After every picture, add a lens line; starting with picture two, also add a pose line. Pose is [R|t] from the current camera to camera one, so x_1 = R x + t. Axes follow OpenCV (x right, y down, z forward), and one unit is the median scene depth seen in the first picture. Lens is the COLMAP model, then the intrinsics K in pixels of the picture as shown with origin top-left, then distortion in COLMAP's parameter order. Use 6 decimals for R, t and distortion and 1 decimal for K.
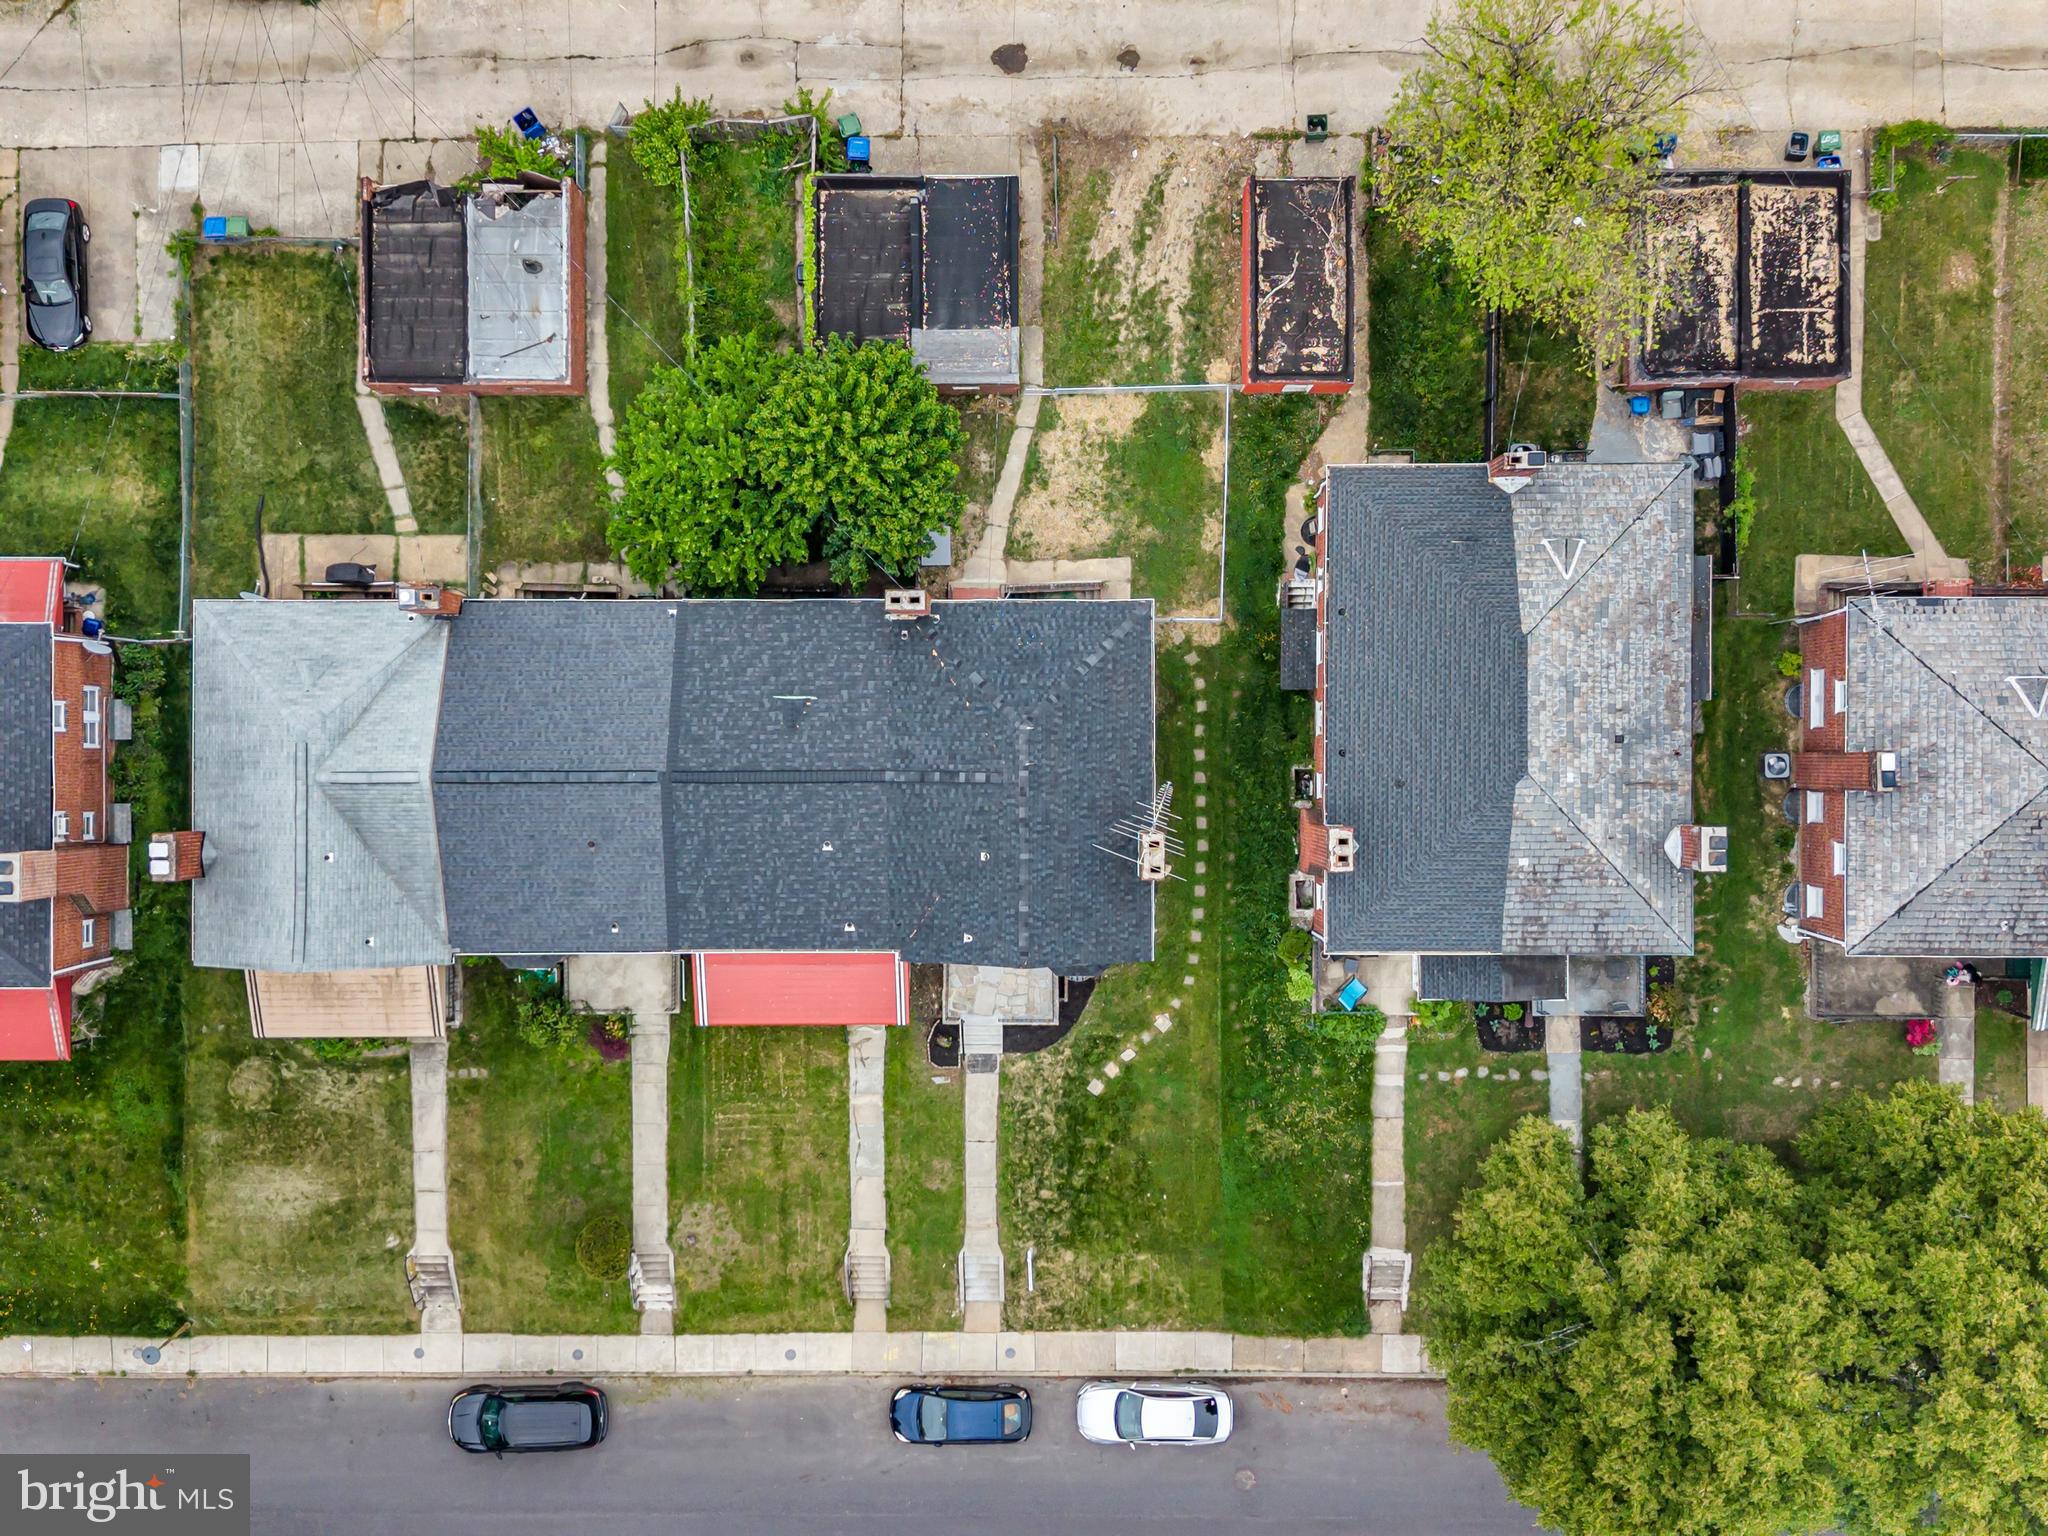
lens RADIAL K [[2709.7, 0, 1024.0], [0, 2709.7, 768.0], [0, 0, 1]] dist [0.241319, -0.912222]
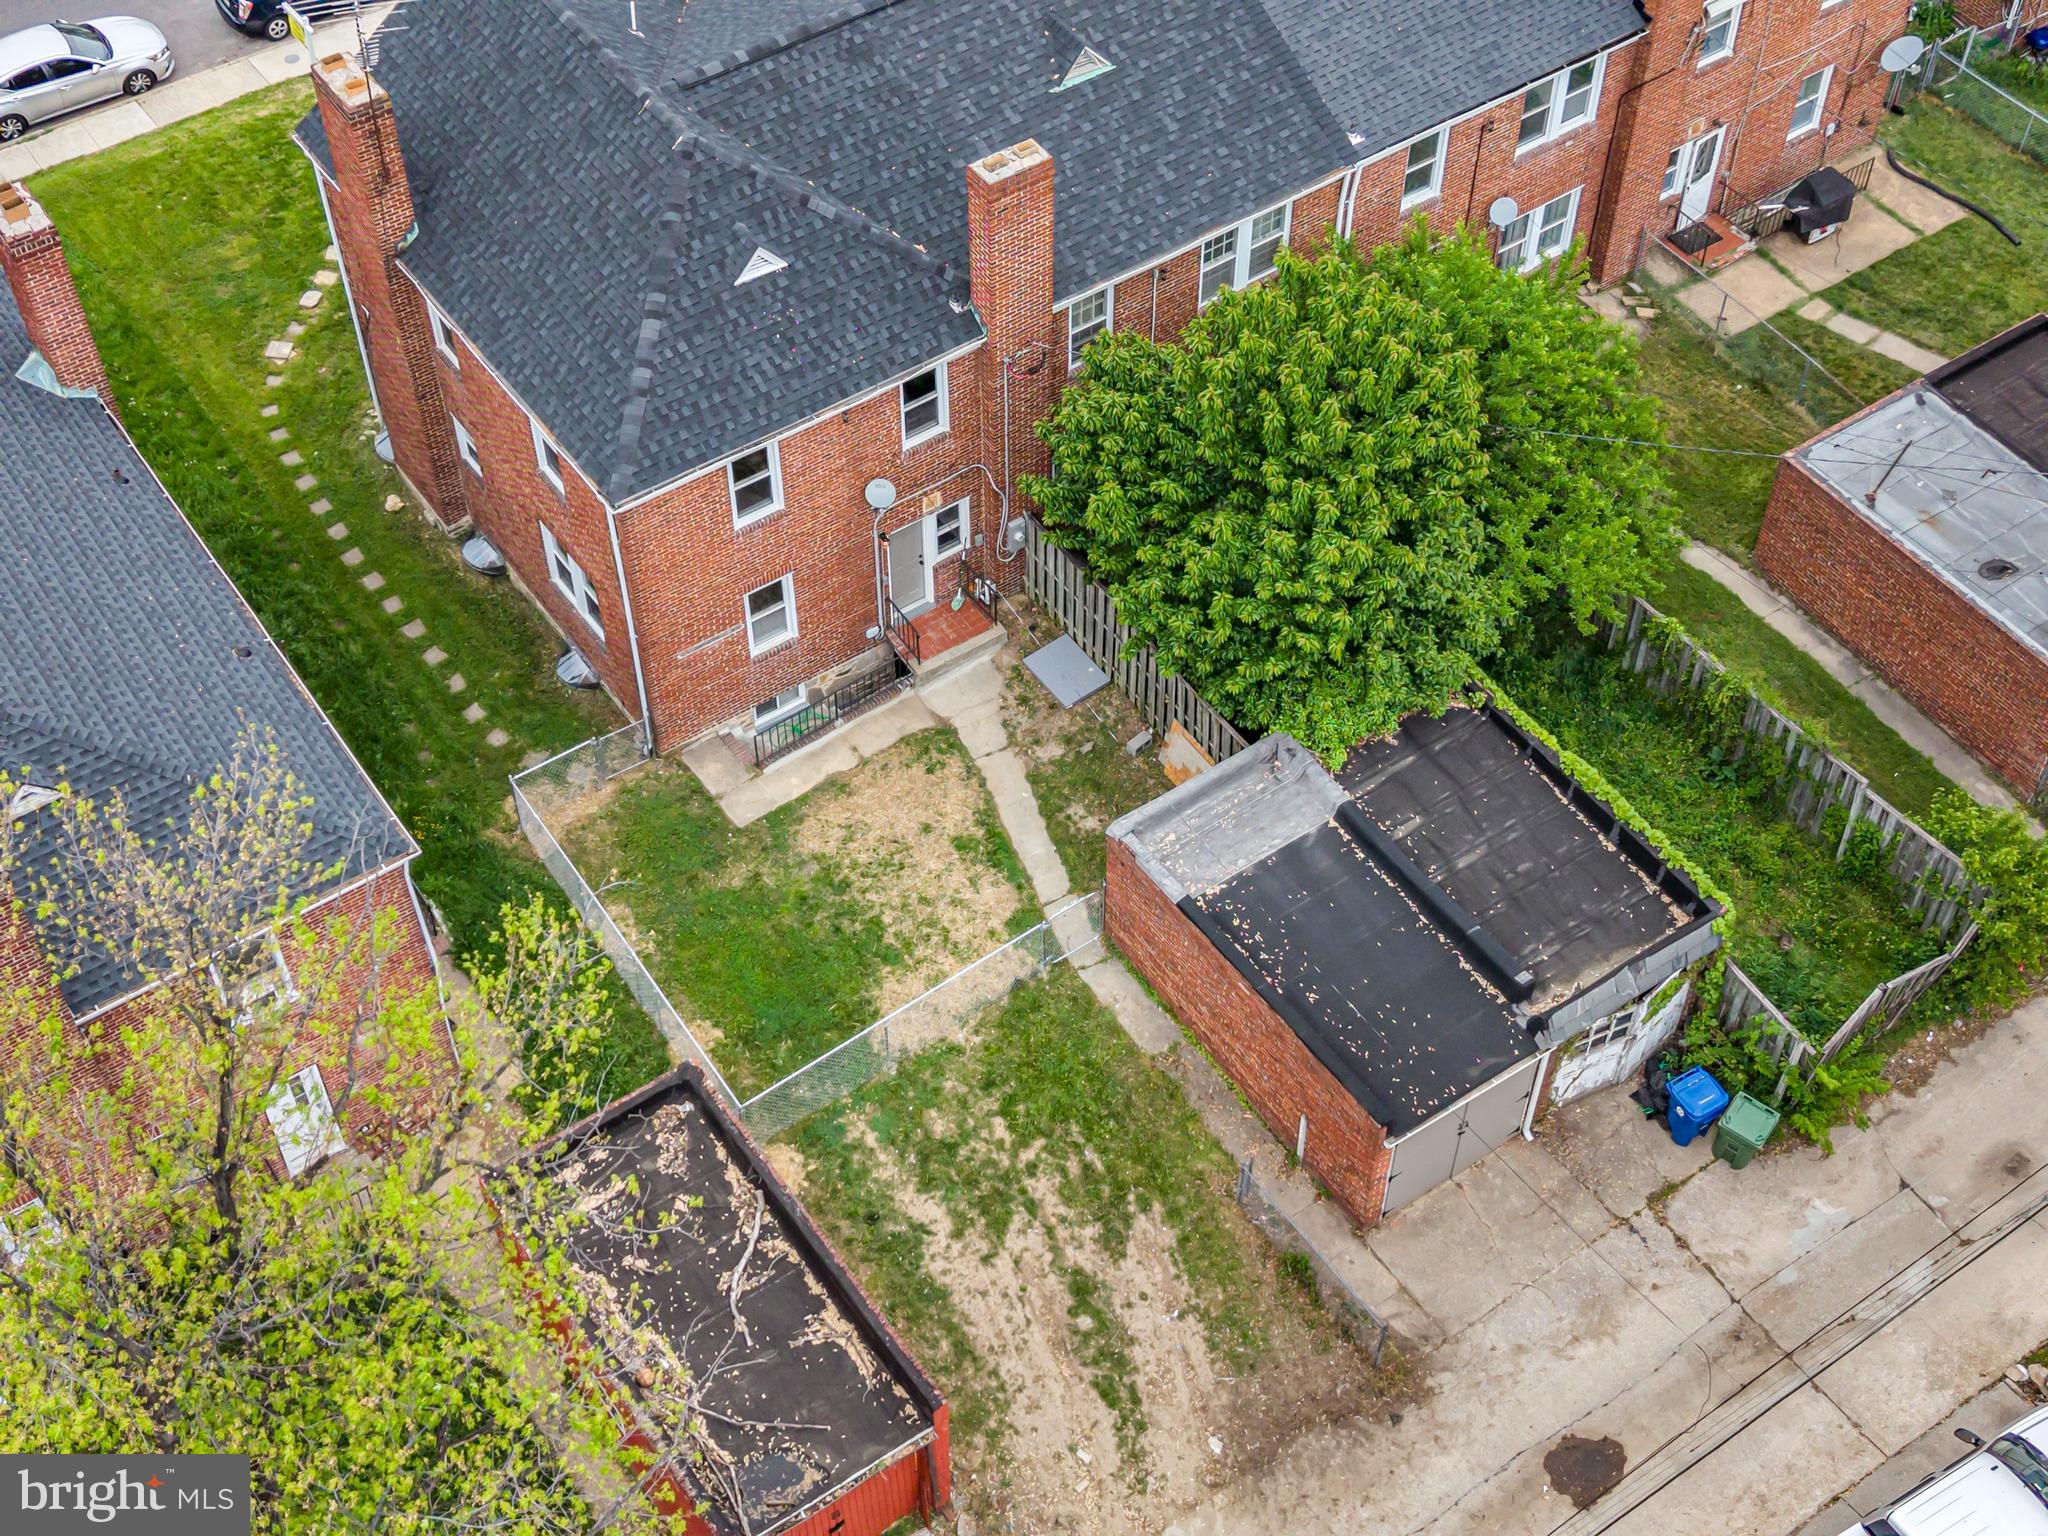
lens RADIAL K [[2709.7, 0, 1024.0], [0, 2709.7, 768.0], [0, 0, 1]] dist [0.241319, -0.912222]
pose [[-0.821687, 0.442564, -0.359121, 0.172057], [-0.569806, -0.624281, 0.534410, -0.370556], [0.012319, 0.643747, 0.765139, 0.606170]]
